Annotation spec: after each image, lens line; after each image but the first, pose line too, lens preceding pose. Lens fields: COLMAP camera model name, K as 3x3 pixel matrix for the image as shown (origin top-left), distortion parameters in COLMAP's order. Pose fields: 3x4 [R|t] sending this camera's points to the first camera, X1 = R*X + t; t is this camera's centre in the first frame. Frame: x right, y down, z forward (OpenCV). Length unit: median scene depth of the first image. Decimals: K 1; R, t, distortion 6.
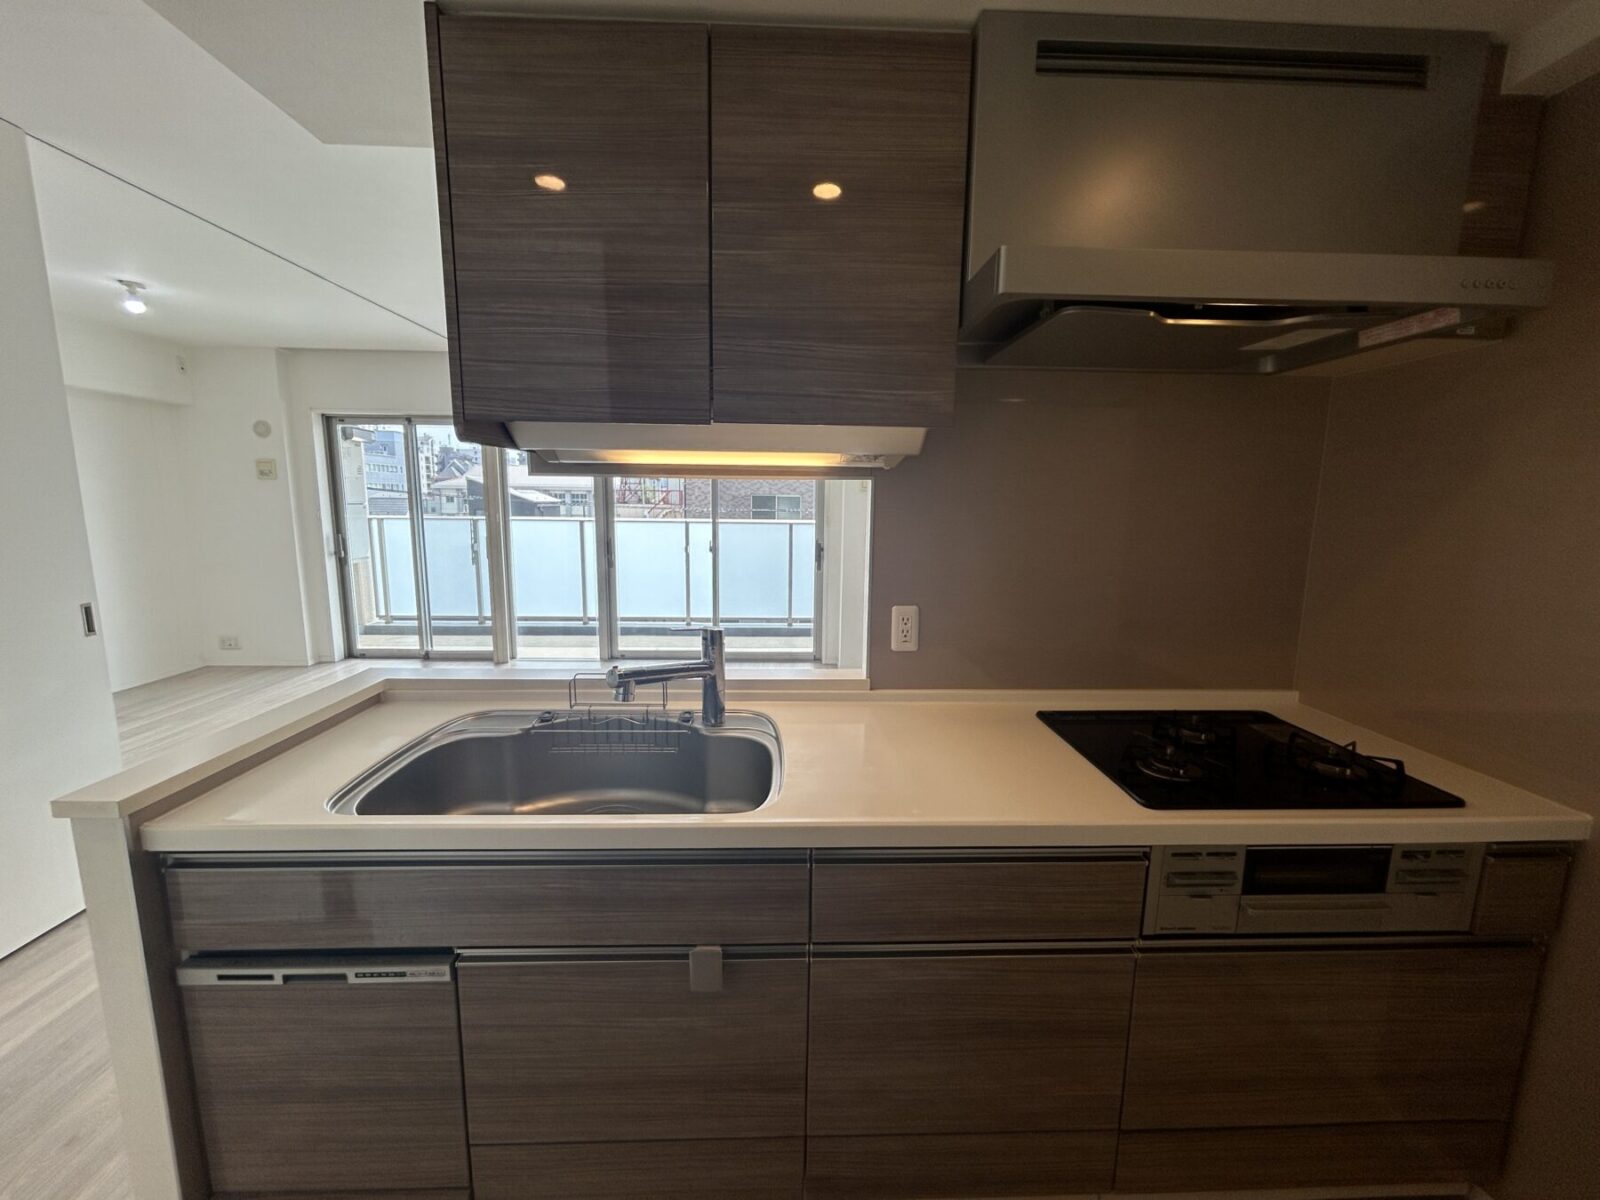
lens RADIAL K [[648.9, 0, 801.7], [0, 648.9, 597.0], [0, 0, 1]] dist [-0.000447, 0.000527]
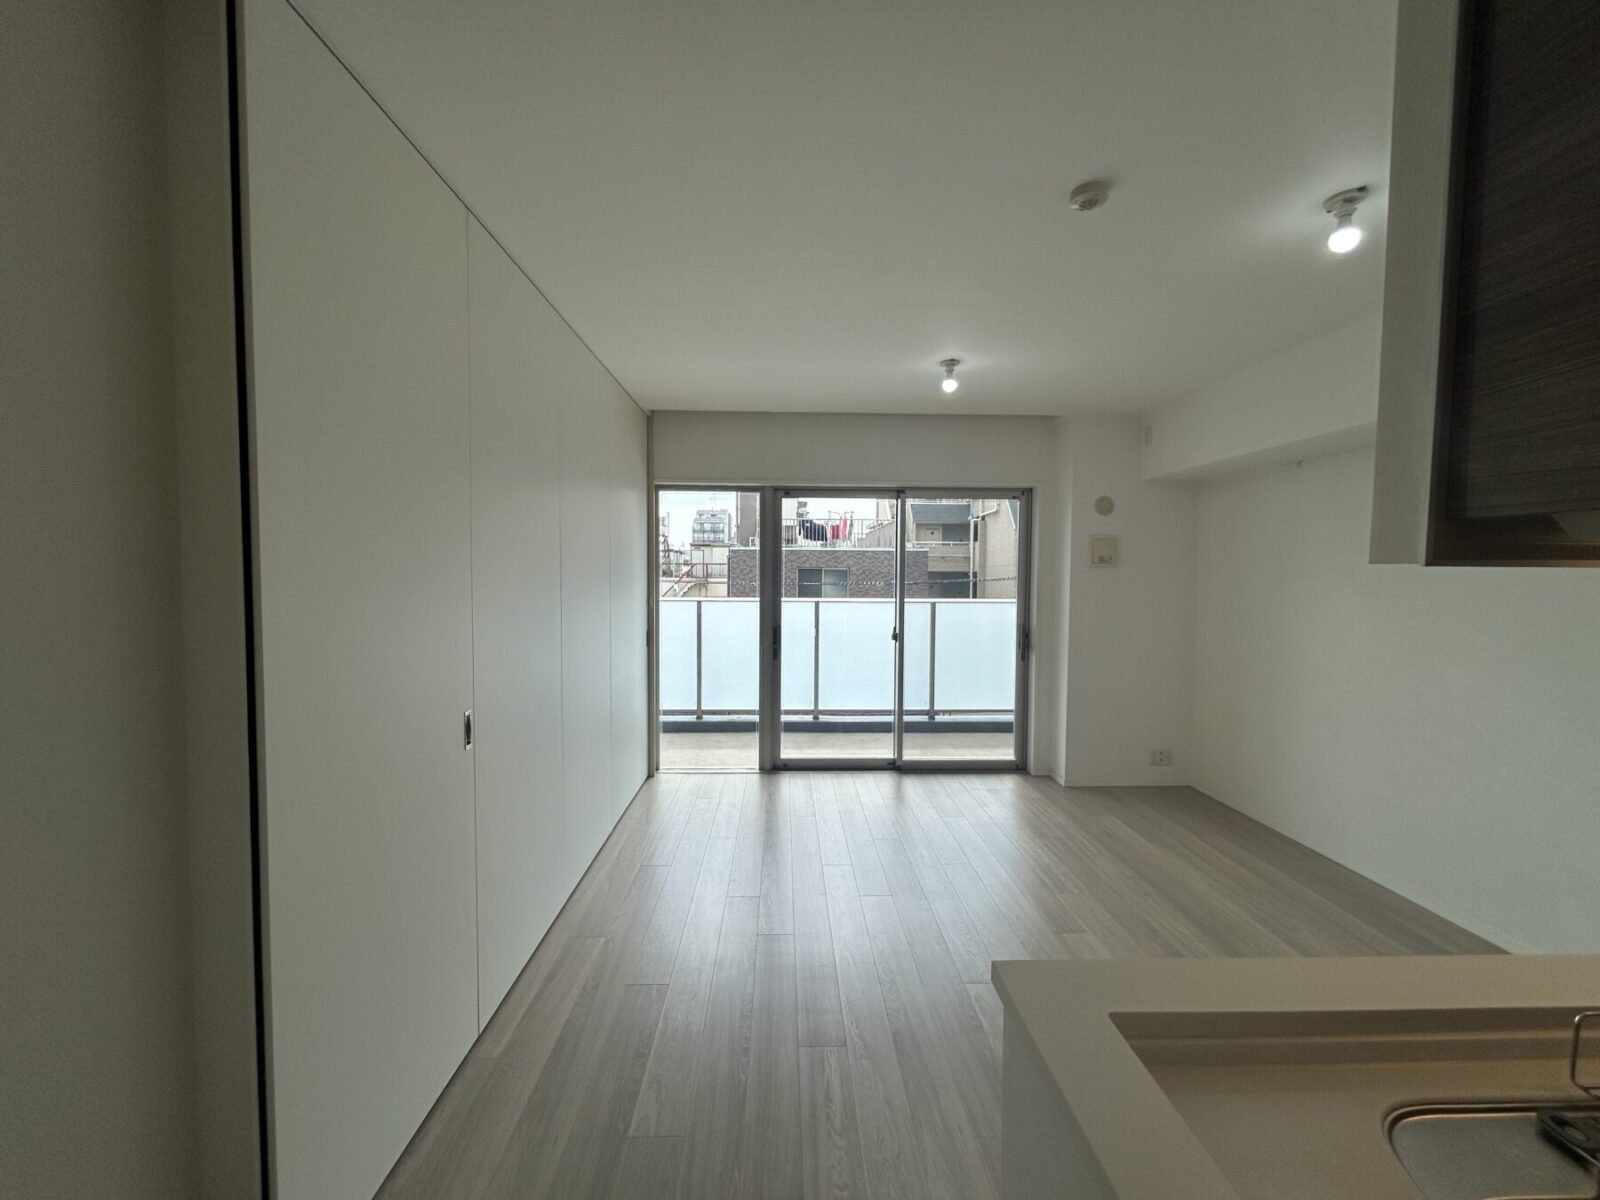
lens RADIAL K [[648.9, 0, 801.7], [0, 648.9, 597.0], [0, 0, 1]] dist [-0.000447, 0.000527]
pose [[0.999976, -0.005687, -0.003888, -0.268136], [0.005231, 0.994062, -0.108688, -0.035308], [0.004483, 0.108665, 0.994068, 0.163366]]
